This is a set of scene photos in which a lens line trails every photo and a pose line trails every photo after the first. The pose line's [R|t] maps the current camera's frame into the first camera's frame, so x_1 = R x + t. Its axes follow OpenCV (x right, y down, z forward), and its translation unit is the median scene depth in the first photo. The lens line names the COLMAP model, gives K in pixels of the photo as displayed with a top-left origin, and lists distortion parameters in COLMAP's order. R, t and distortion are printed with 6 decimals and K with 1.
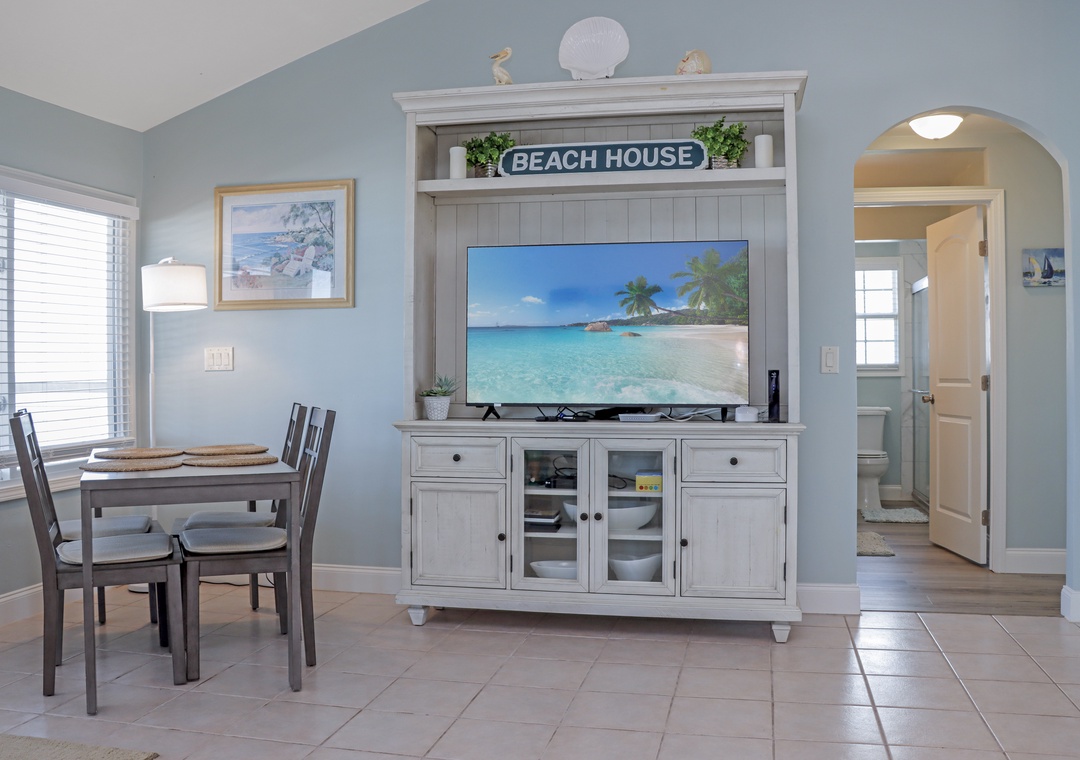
lens RADIAL K [[946.6, 0, 520.3], [0, 946.6, 381.3], [0, 0, 1]] dist [-0.147129, 0.118105]
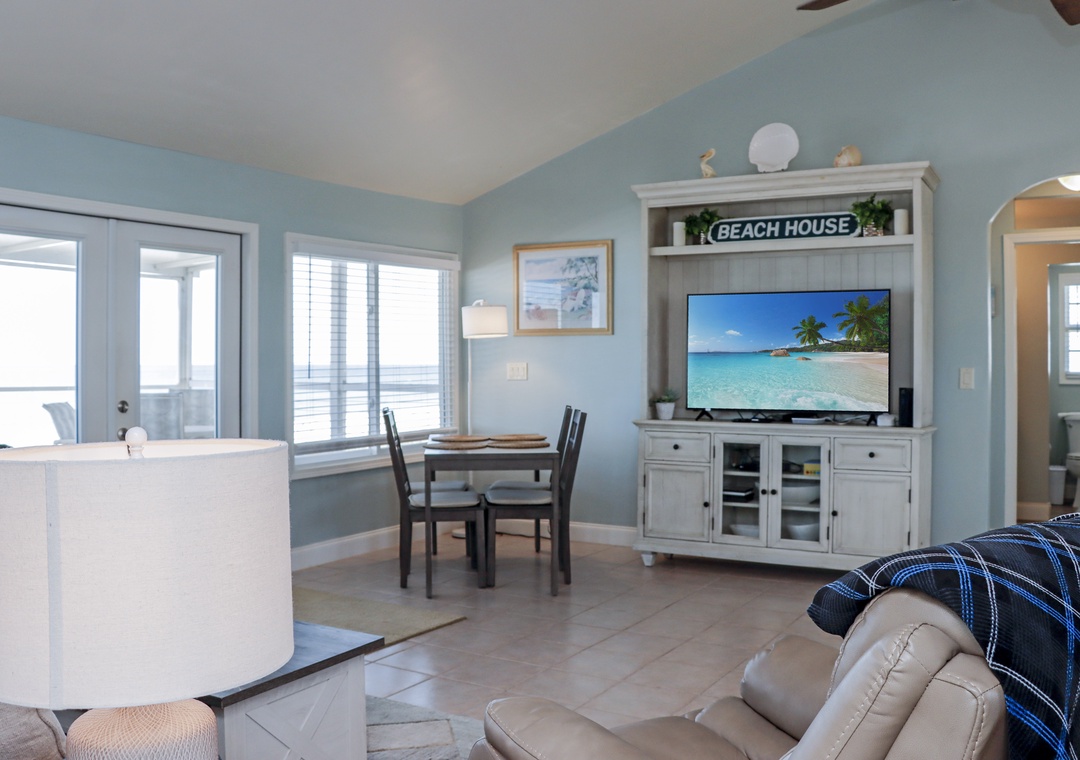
lens RADIAL K [[946.6, 0, 520.3], [0, 946.6, 381.3], [0, 0, 1]] dist [-0.147129, 0.118105]
pose [[0.946061, 0.007335, -0.323906, 0.166829], [-0.004706, 0.999949, 0.008900, -0.027636], [0.323954, -0.006896, 0.946048, -0.396194]]
